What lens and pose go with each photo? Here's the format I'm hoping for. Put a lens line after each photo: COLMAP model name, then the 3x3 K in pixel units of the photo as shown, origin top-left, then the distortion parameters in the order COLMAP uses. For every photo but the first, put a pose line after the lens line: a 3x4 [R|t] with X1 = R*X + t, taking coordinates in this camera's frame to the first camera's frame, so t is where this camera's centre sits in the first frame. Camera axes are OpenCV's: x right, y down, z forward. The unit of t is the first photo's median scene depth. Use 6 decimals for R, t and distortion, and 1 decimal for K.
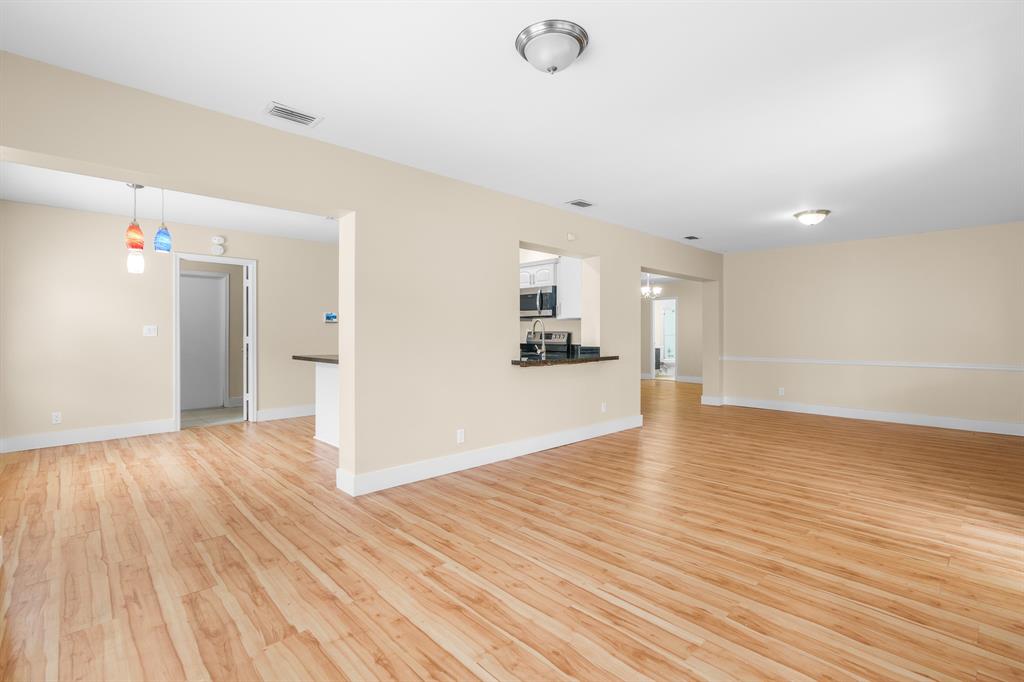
lens RADIAL K [[464.0, 0, 501.4], [0, 464.0, 339.6], [0, 0, 1]] dist [-0.003224, 0.000082]
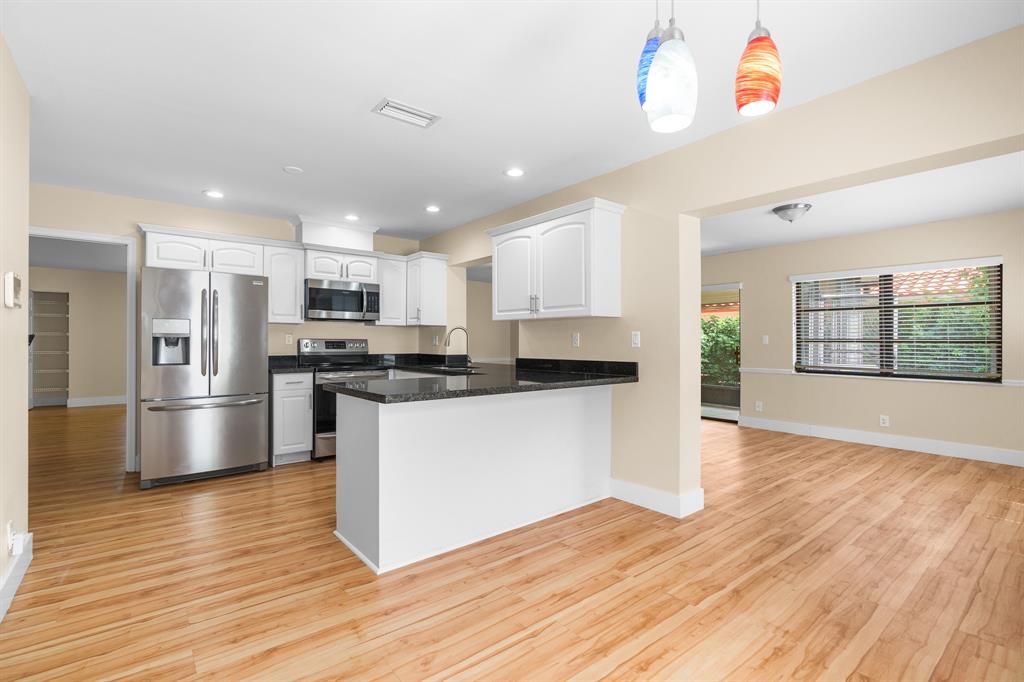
lens RADIAL K [[464.0, 0, 507.9], [0, 464.0, 341.0], [0, 0, 1]] dist [-0.003224, 0.000082]
pose [[0.082215, 0.004001, 0.996607, -1.466755], [0.011845, 0.999917, -0.004992, -0.015788], [-0.996544, 0.012215, 0.082160, 1.465115]]
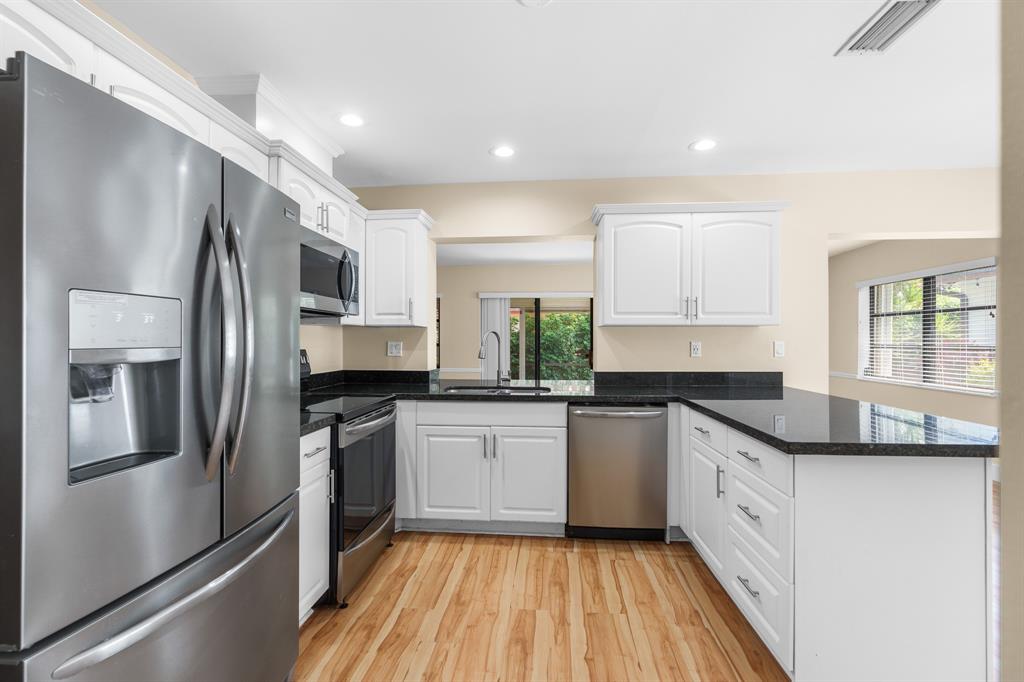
lens RADIAL K [[499.4, 0, 515.5], [0, 499.4, 340.7], [0, 0, 1]] dist [0.002002, -0.000019]
pose [[-0.681194, 0.003897, 0.732093, -1.342789], [0.013870, 0.999875, 0.007584, -0.023588], [-0.731972, 0.015321, -0.681163, 1.660478]]
